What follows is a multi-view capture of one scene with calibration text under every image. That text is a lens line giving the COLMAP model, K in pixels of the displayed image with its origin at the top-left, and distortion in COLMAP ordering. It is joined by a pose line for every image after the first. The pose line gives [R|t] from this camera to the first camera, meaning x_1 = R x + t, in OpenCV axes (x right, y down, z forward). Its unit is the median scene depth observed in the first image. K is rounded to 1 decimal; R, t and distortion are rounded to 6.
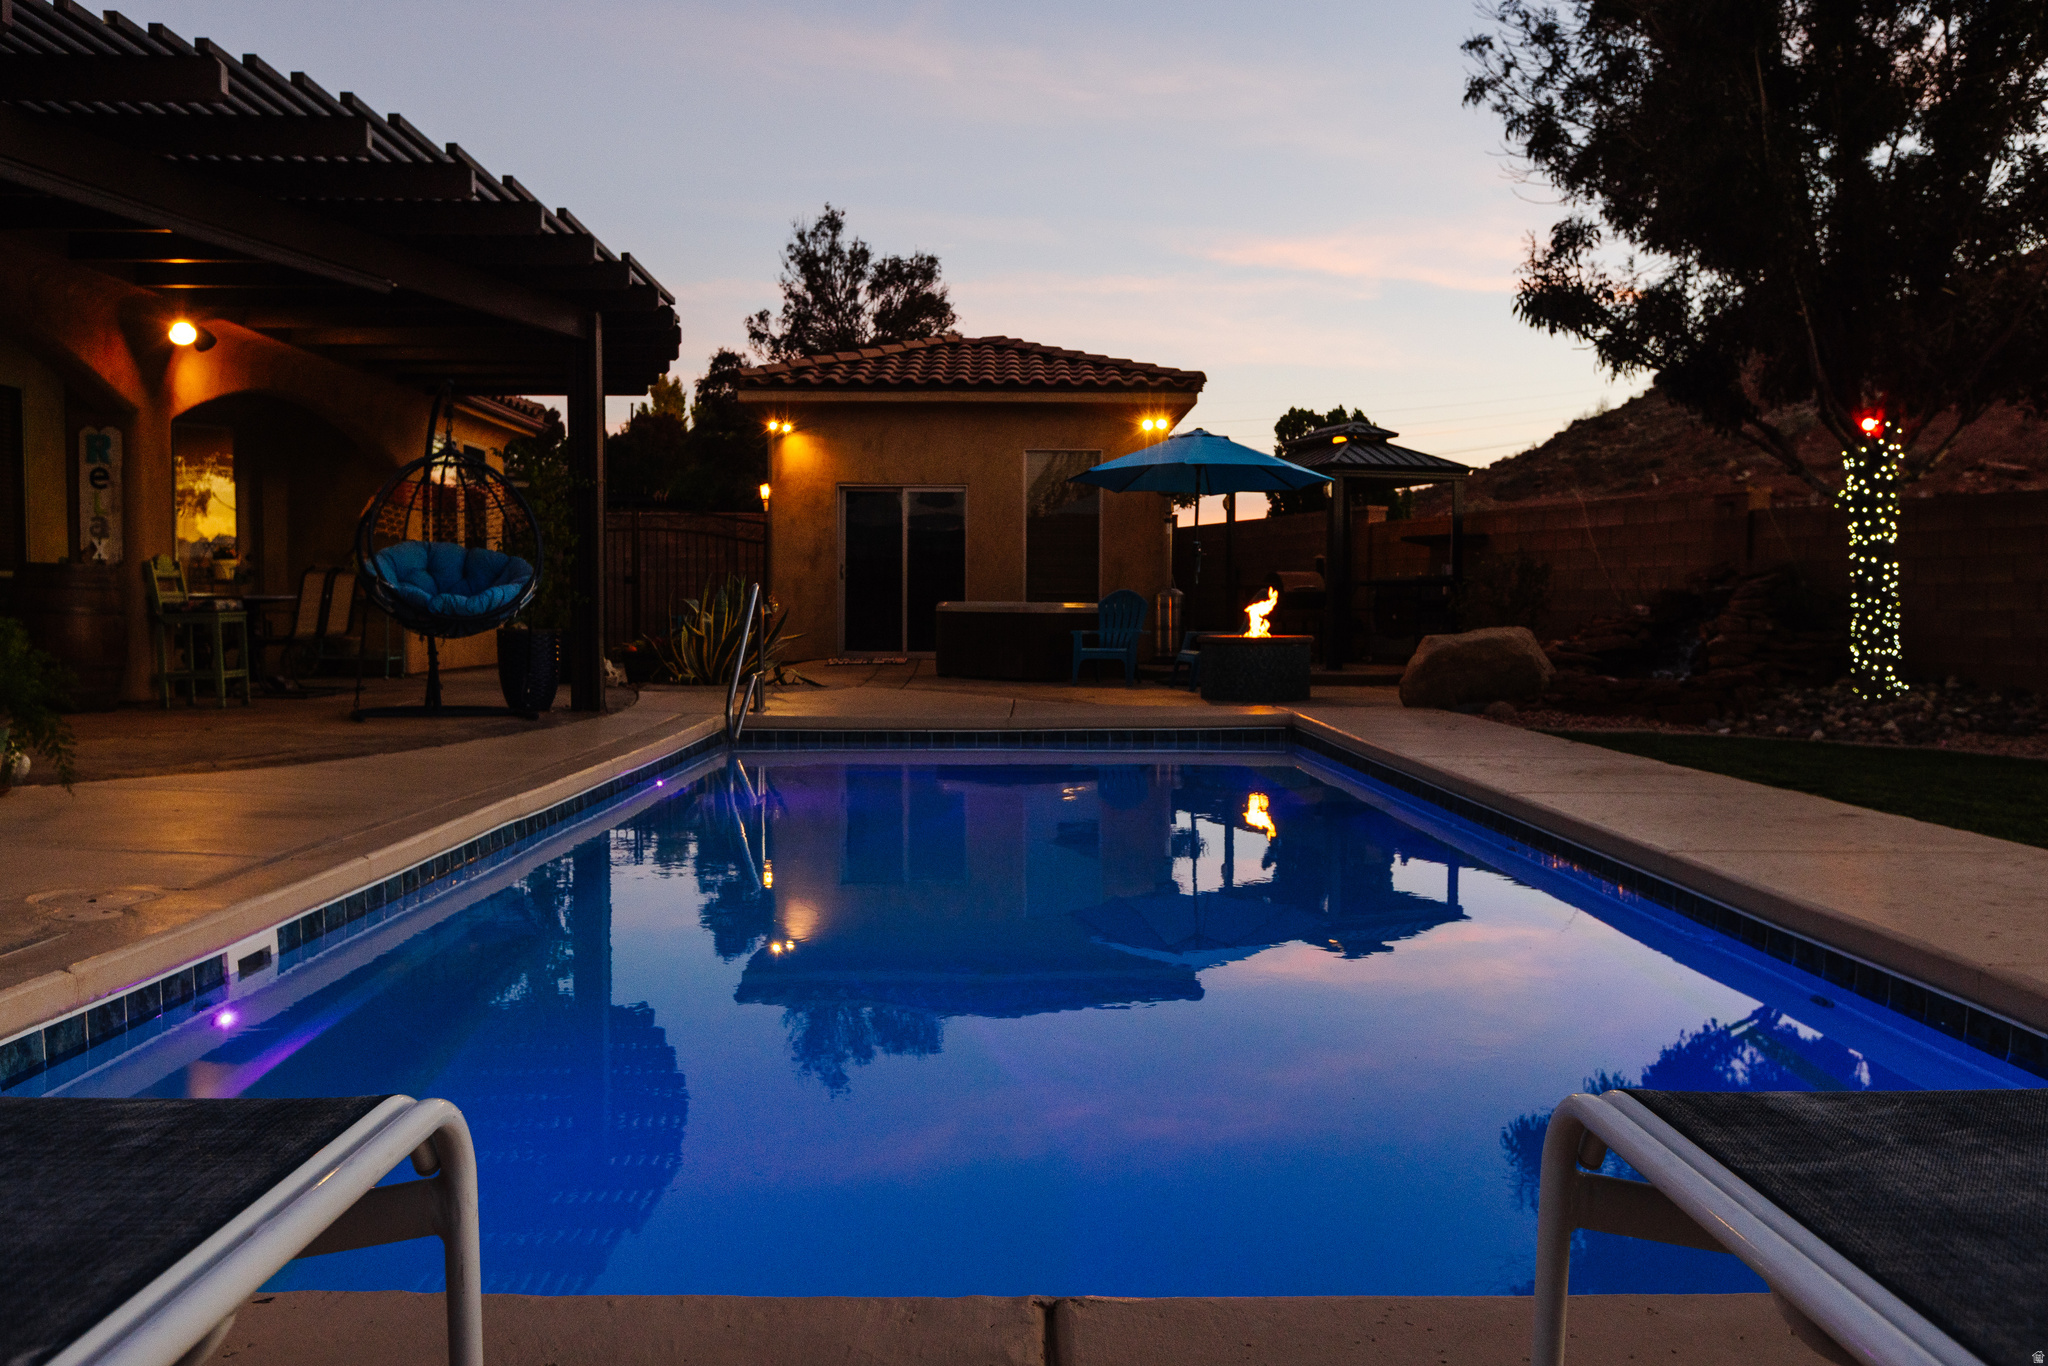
lens RADIAL K [[1718.4, 0, 1024.0], [0, 1718.4, 683.0], [0, 0, 1]] dist [0.000050, 0.000011]
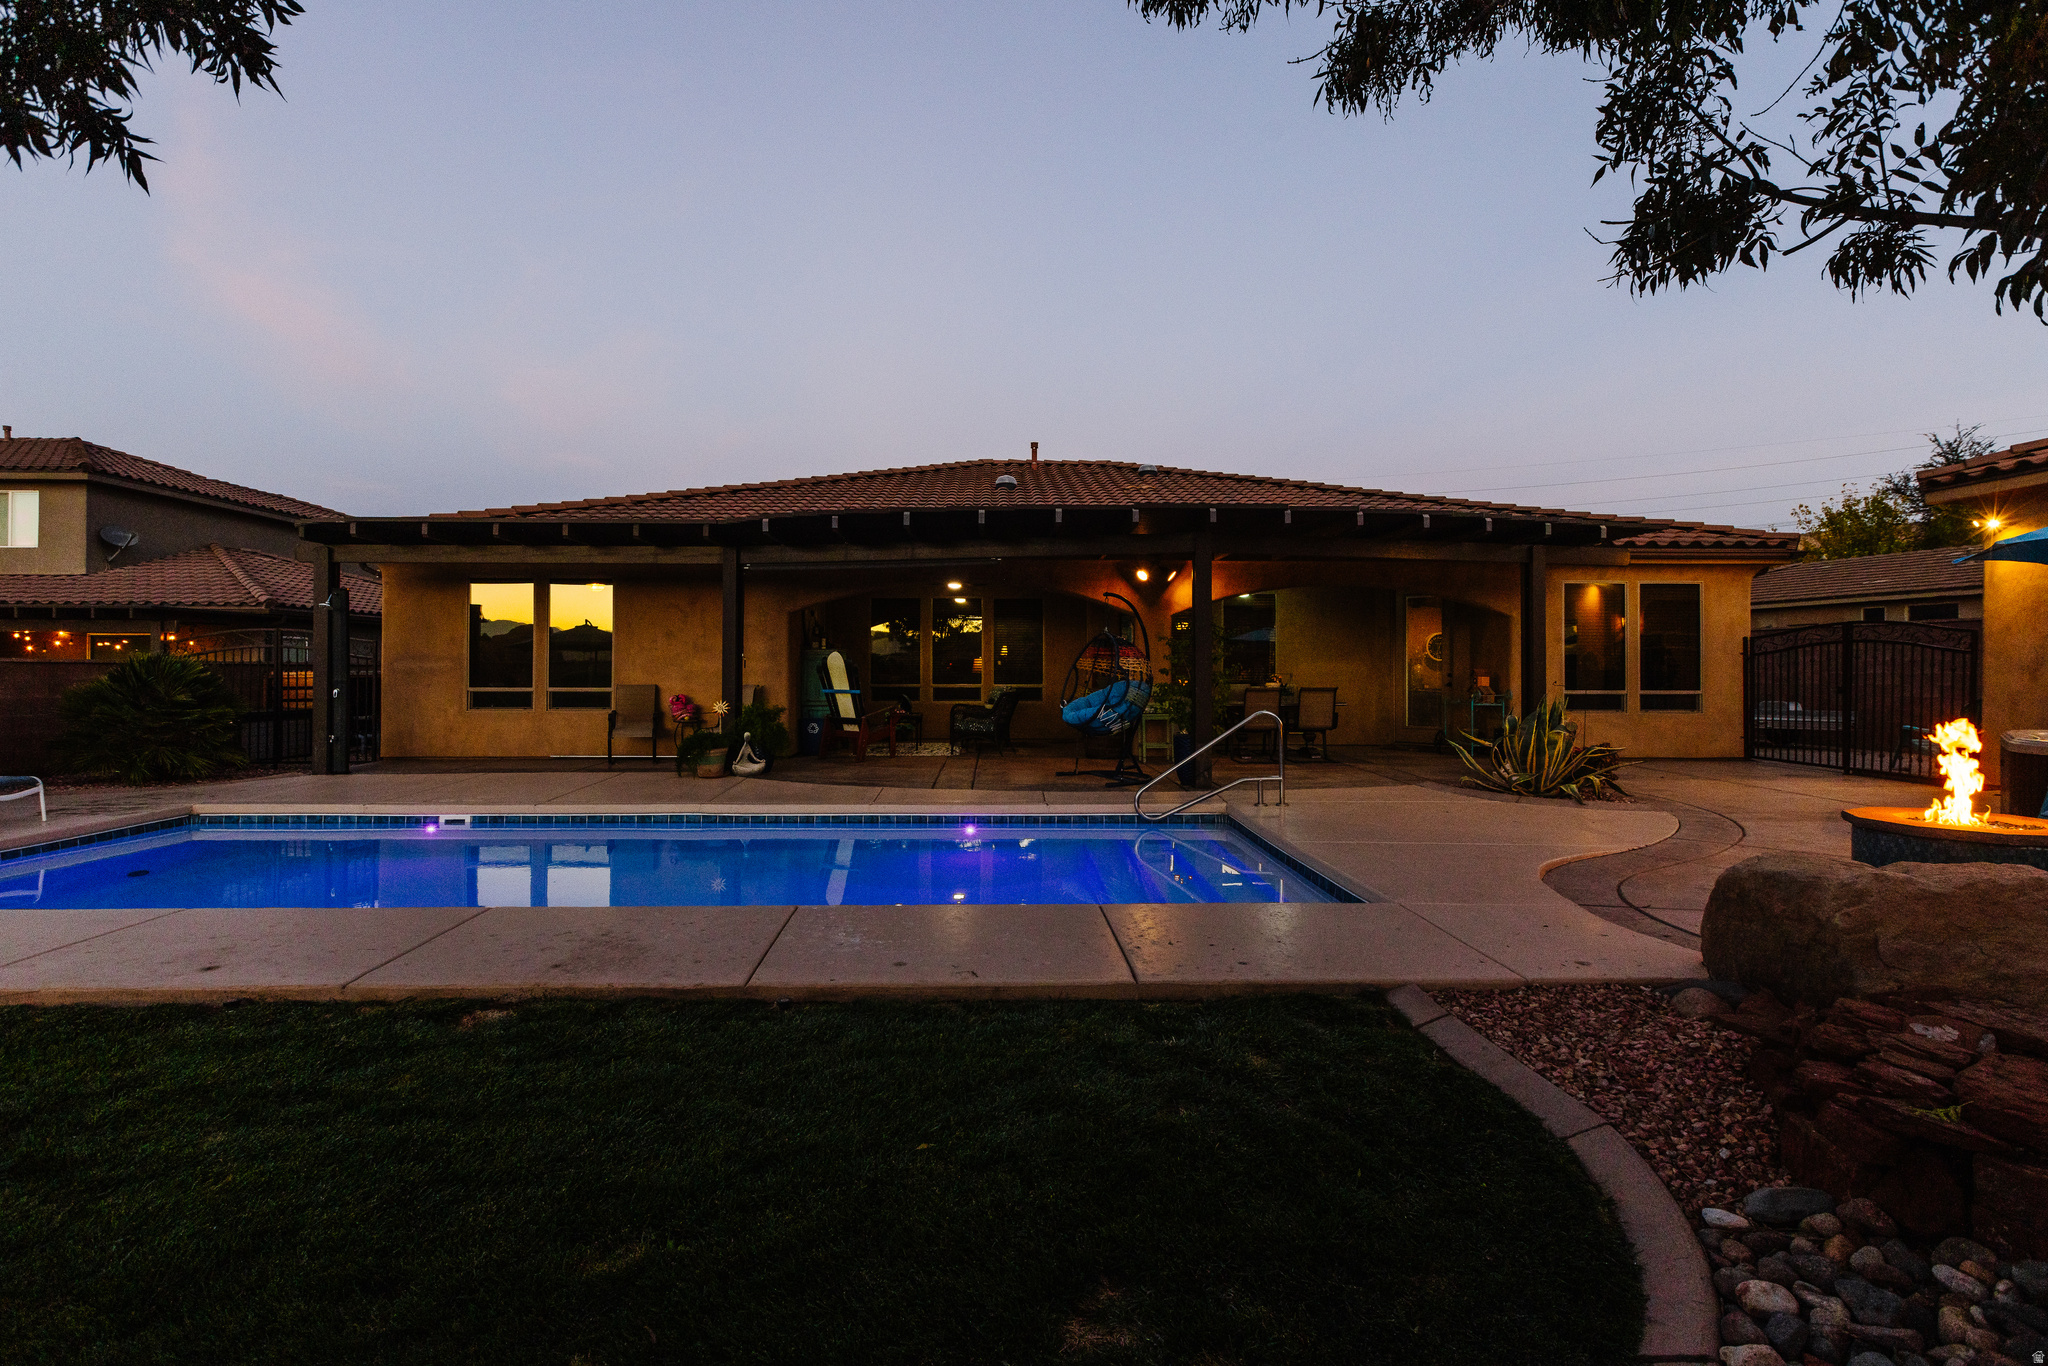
lens RADIAL K [[961.0, 0, 1024.0], [0, 961.0, 683.0], [0, 0, 1]] dist [0.013786, 0.000060]
pose [[0.026429, 0.012370, -0.999574, 0.375019], [-0.046174, 0.998871, 0.011141, -0.050580], [0.998584, 0.045859, 0.026970, 0.508309]]
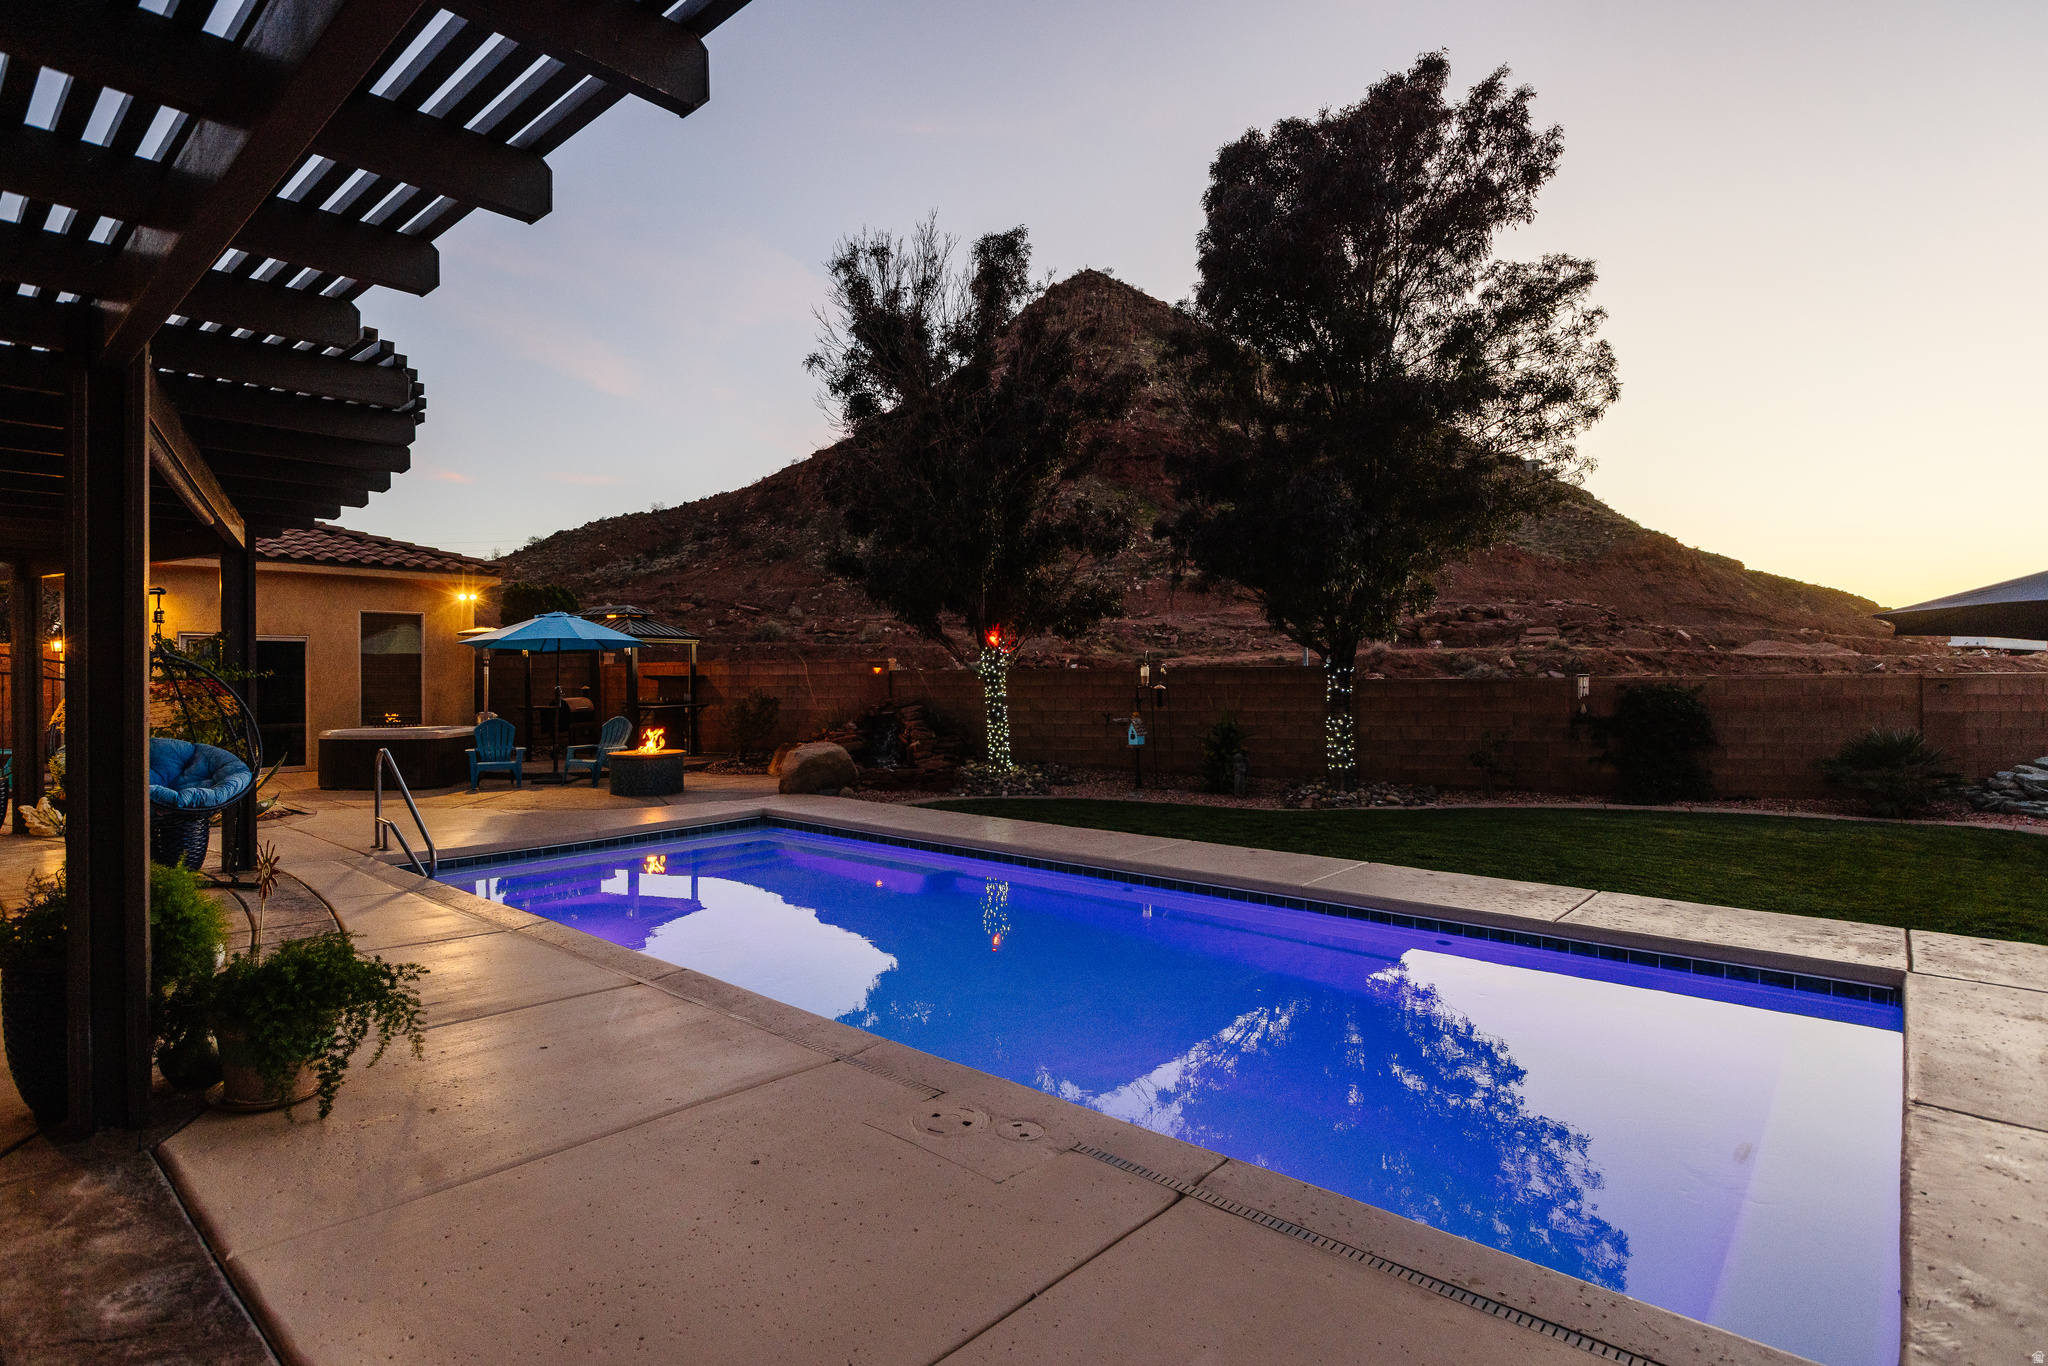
lens RADIAL K [[1053.5, 0, 1024.0], [0, 1053.5, 683.0], [0, 0, 1]] dist [0.000241, 0.000010]
pose [[0.679889, -0.012024, 0.733216, -0.267539], [0.039668, 0.999005, -0.020401, -0.045291], [-0.732241, 0.042956, 0.679690, 0.072329]]
